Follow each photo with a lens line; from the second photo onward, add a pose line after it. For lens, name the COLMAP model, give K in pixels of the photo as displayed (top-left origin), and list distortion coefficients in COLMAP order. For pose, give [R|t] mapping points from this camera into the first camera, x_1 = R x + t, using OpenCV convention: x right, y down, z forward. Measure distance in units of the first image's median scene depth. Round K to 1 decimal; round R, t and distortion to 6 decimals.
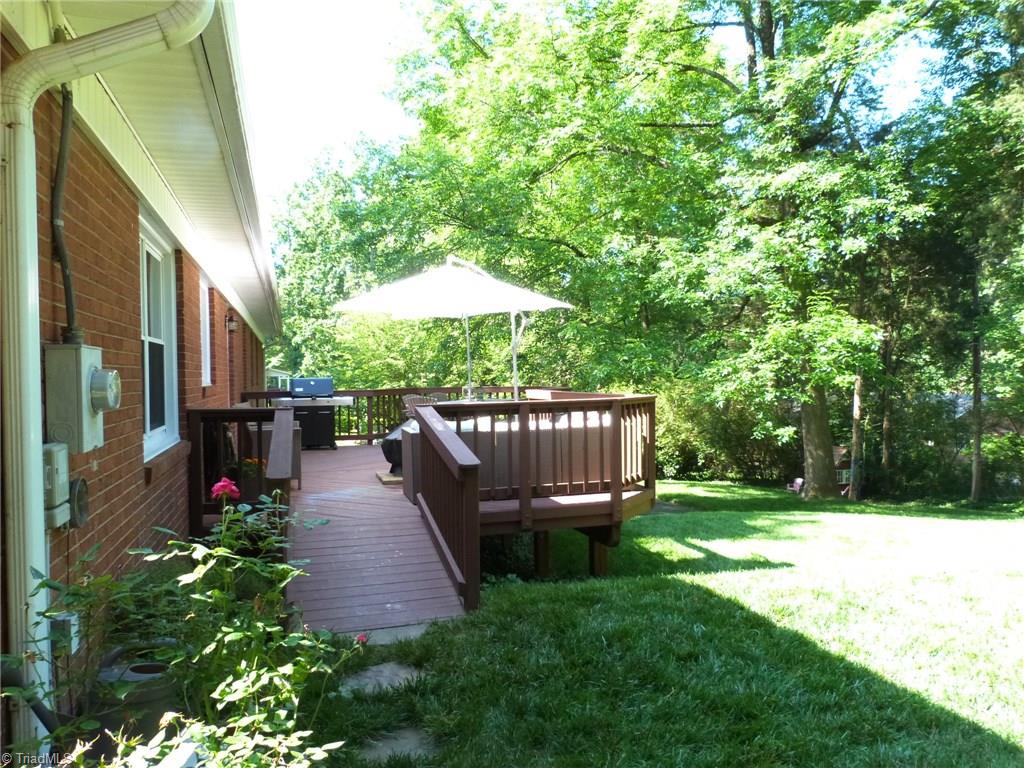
lens RADIAL K [[779.2, 0, 509.7], [0, 779.2, 381.9], [0, 0, 1]] dist [-0.010234, -0.008499]
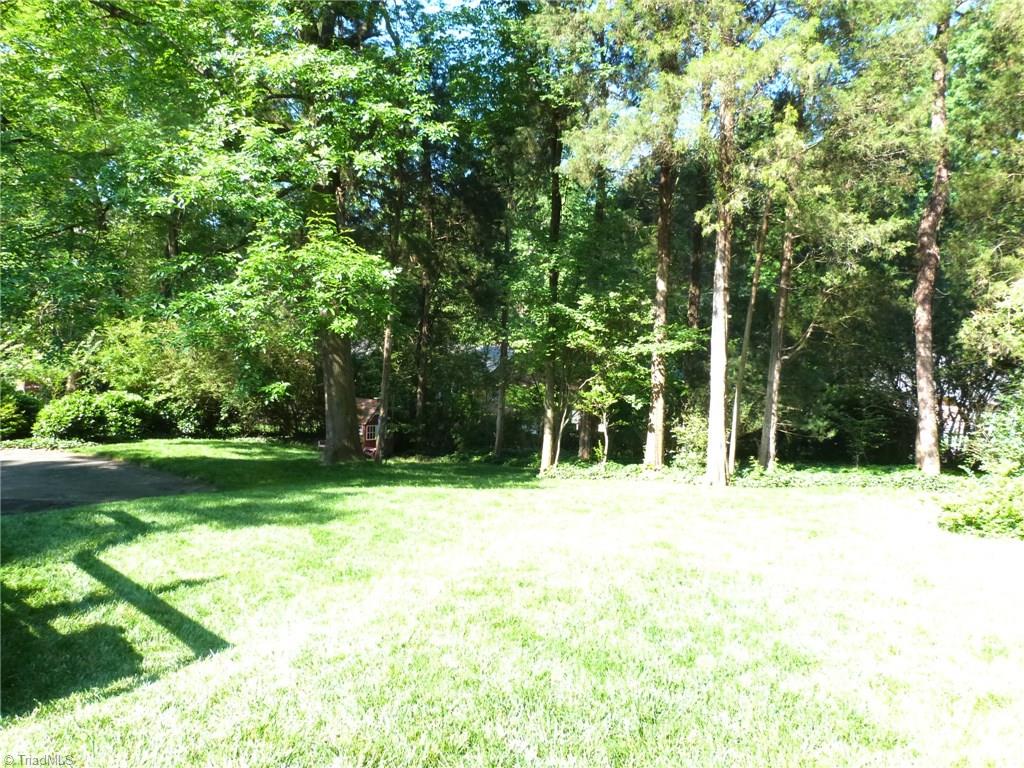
lens RADIAL K [[779.2, 0, 509.7], [0, 779.2, 381.9], [0, 0, 1]] dist [-0.010234, -0.008499]
pose [[0.862735, 0.010139, 0.505555, 0.083698], [-0.045897, 0.997242, 0.058324, 0.000722], [-0.503569, -0.073521, 0.860821, 0.107852]]
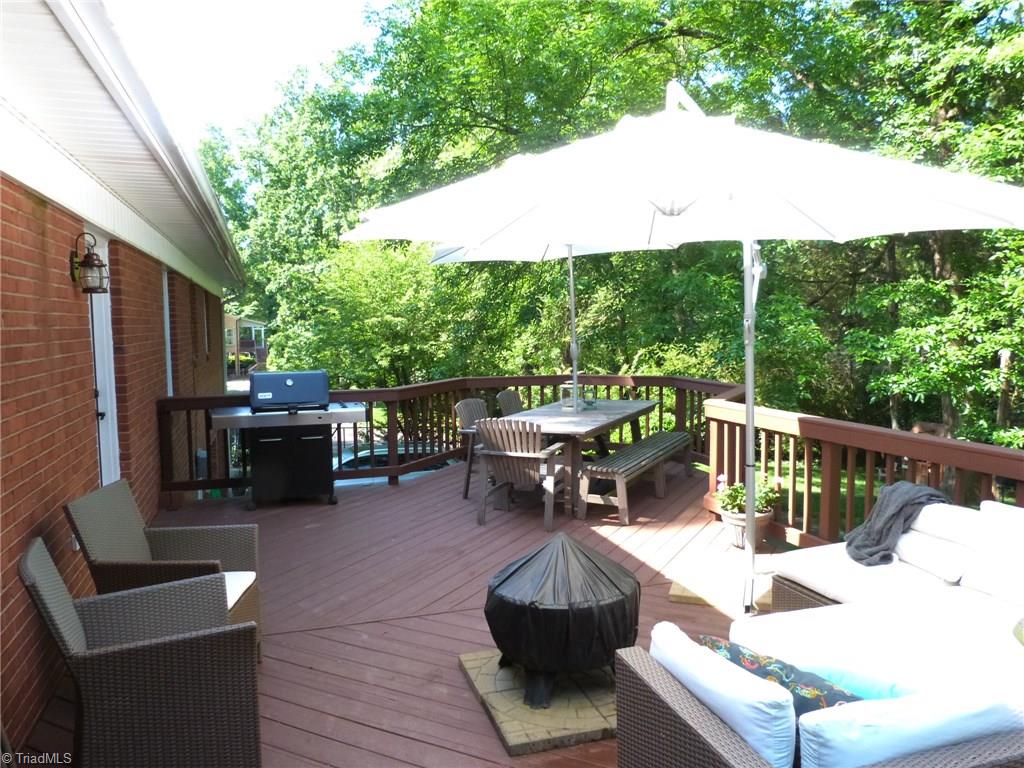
lens RADIAL K [[779.2, 0, 509.7], [0, 779.2, 381.9], [0, 0, 1]] dist [-0.010234, -0.008499]
pose [[0.999627, -0.001617, 0.027251, -0.046640], [-0.000250, 0.997661, 0.068351, -0.014249], [-0.027298, -0.068332, 0.997289, 0.184592]]
